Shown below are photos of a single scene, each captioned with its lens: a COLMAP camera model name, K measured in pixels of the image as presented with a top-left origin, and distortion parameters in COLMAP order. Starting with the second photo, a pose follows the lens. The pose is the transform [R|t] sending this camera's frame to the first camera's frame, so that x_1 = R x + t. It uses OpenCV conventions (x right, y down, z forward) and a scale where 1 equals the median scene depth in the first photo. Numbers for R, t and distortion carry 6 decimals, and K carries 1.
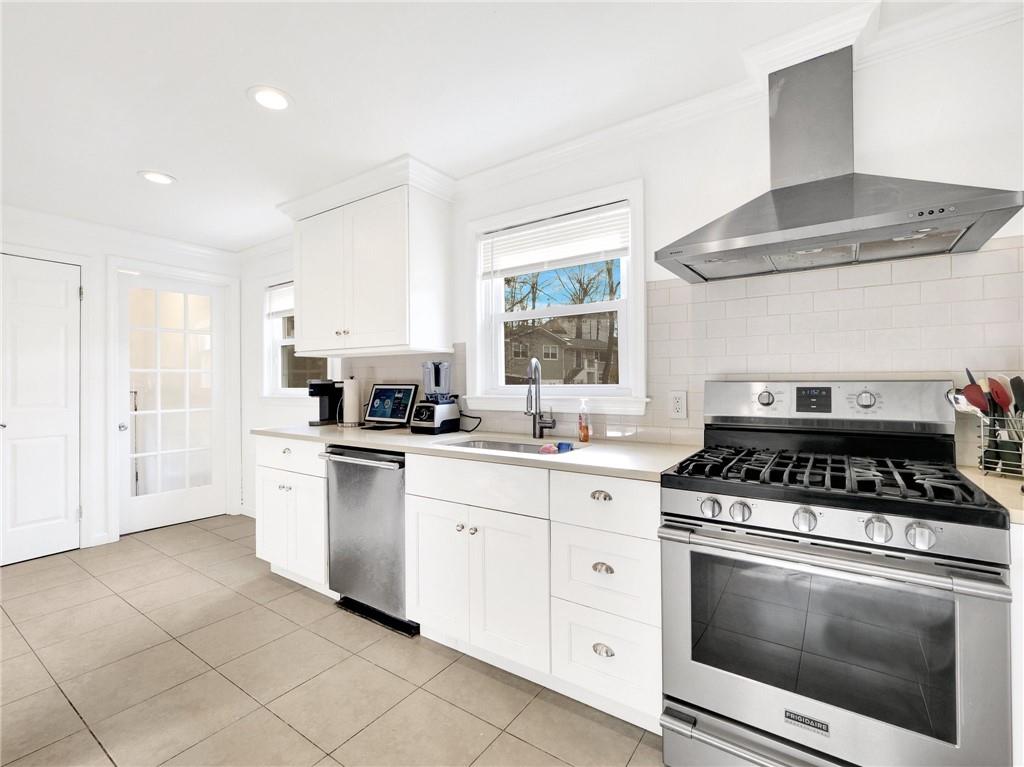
lens RADIAL K [[472.5, 0, 509.9], [0, 472.5, 379.0], [0, 0, 1]] dist [0.001882, 0.000732]
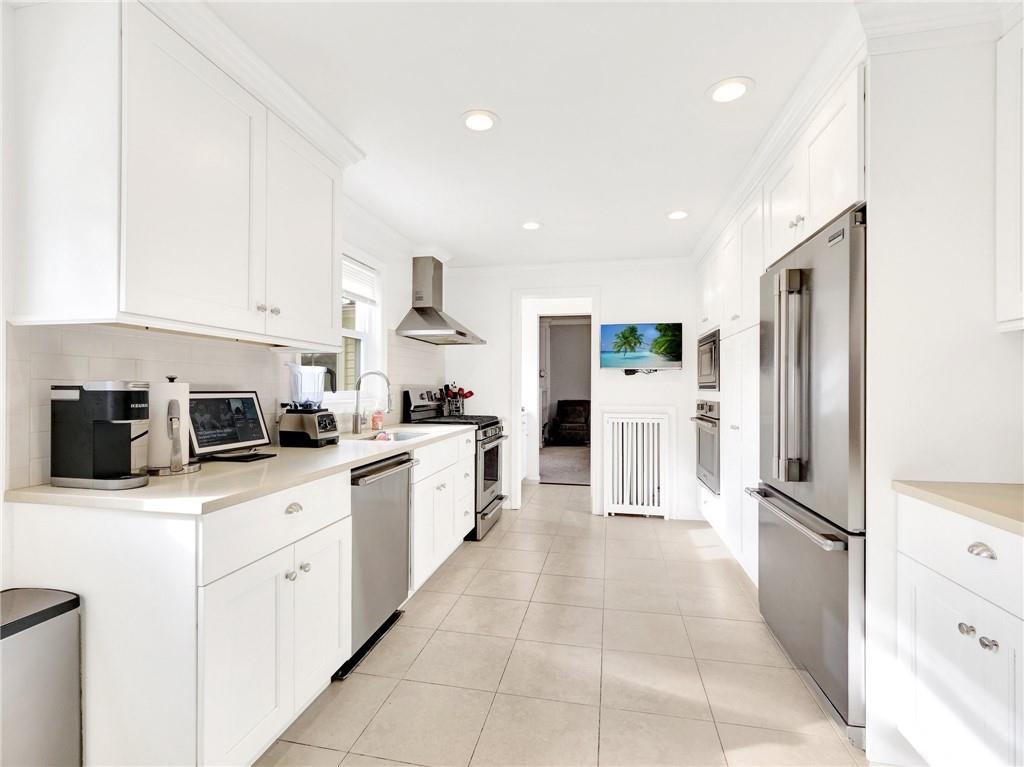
lens RADIAL K [[470.3, 0, 512.0], [0, 470.3, 383.5], [0, 0, 1]] dist [-0.001574, -0.000025]
pose [[-0.400015, 0.012910, 0.916418, -1.137210], [-0.001675, 0.999889, -0.014817, 0.010690], [-0.916507, -0.007462, -0.399949, 1.022664]]
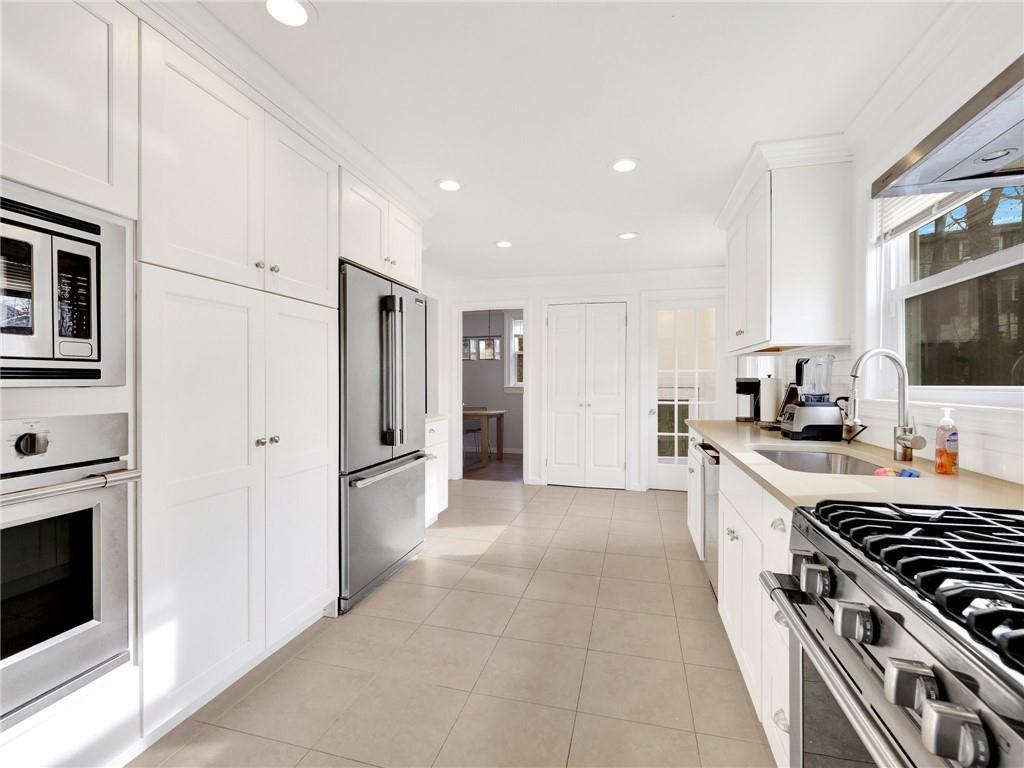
lens RADIAL K [[470.3, 0, 512.0], [0, 470.3, 384.0], [0, 0, 1]] dist [-0.001574, -0.000025]
pose [[0.343470, 0.013511, -0.939066, 0.475062], [-0.003513, 0.999908, 0.013102, 0.002942], [0.939157, -0.001201, 0.343486, 0.190323]]
